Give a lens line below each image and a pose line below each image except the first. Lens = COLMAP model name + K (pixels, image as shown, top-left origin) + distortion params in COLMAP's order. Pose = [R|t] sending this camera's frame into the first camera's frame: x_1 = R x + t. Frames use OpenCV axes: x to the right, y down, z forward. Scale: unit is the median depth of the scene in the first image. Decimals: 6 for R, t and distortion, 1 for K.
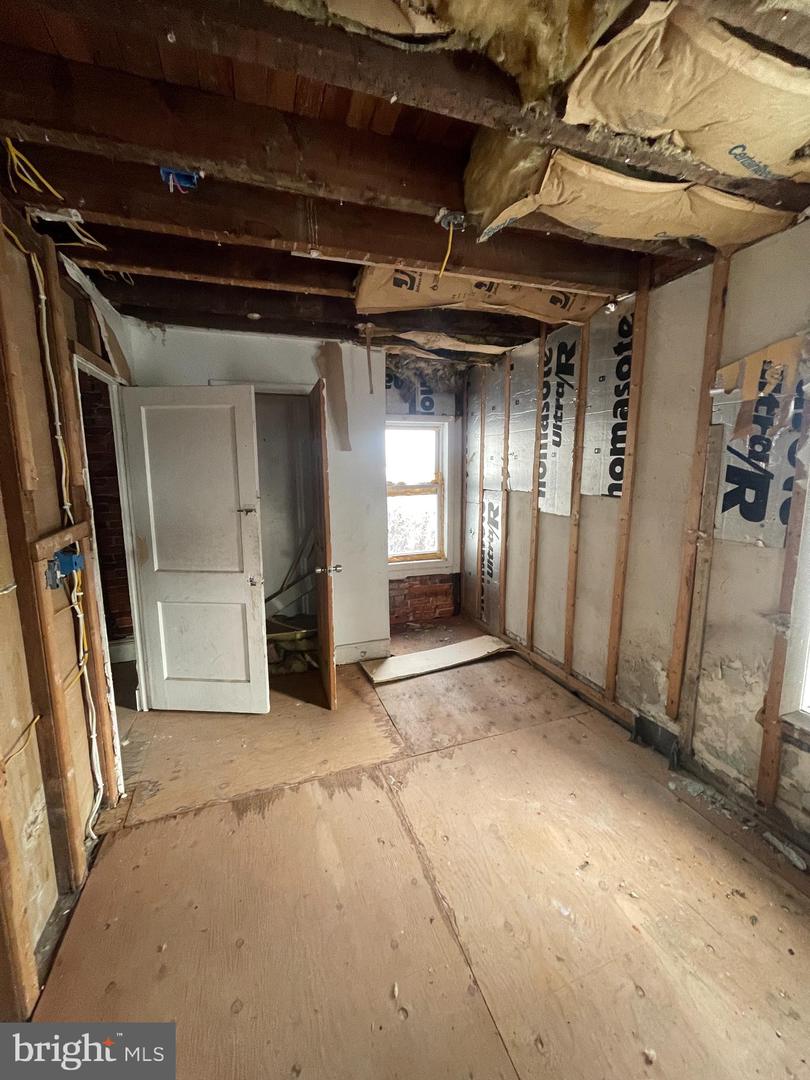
lens RADIAL K [[436.0, 0, 407.9], [0, 436.0, 535.0], [0, 0, 1]] dist [-0.015250, 0.010042]
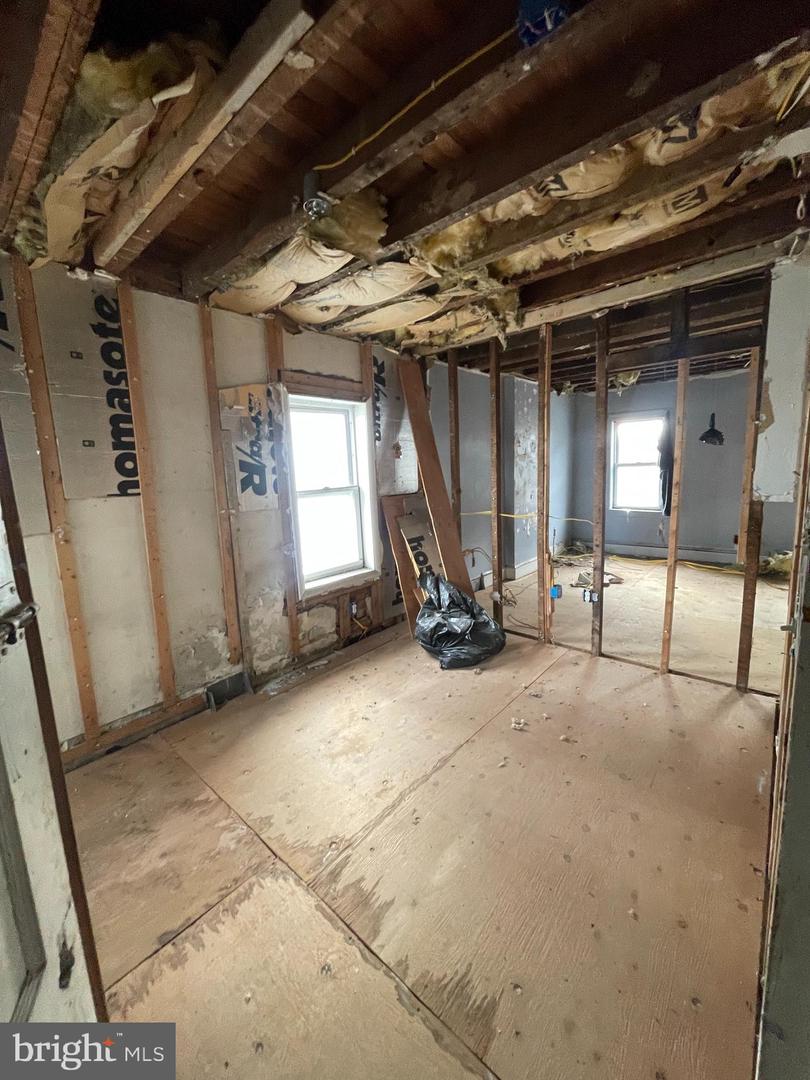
lens RADIAL K [[435.9, 0, 406.1], [0, 435.9, 535.8], [0, 0, 1]] dist [-0.001906, 0.000703]
pose [[-0.485034, -0.105436, 0.868116, -0.745670], [0.179537, 0.959553, 0.216852, -0.122838], [-0.855867, 0.261040, -0.446486, 1.141014]]
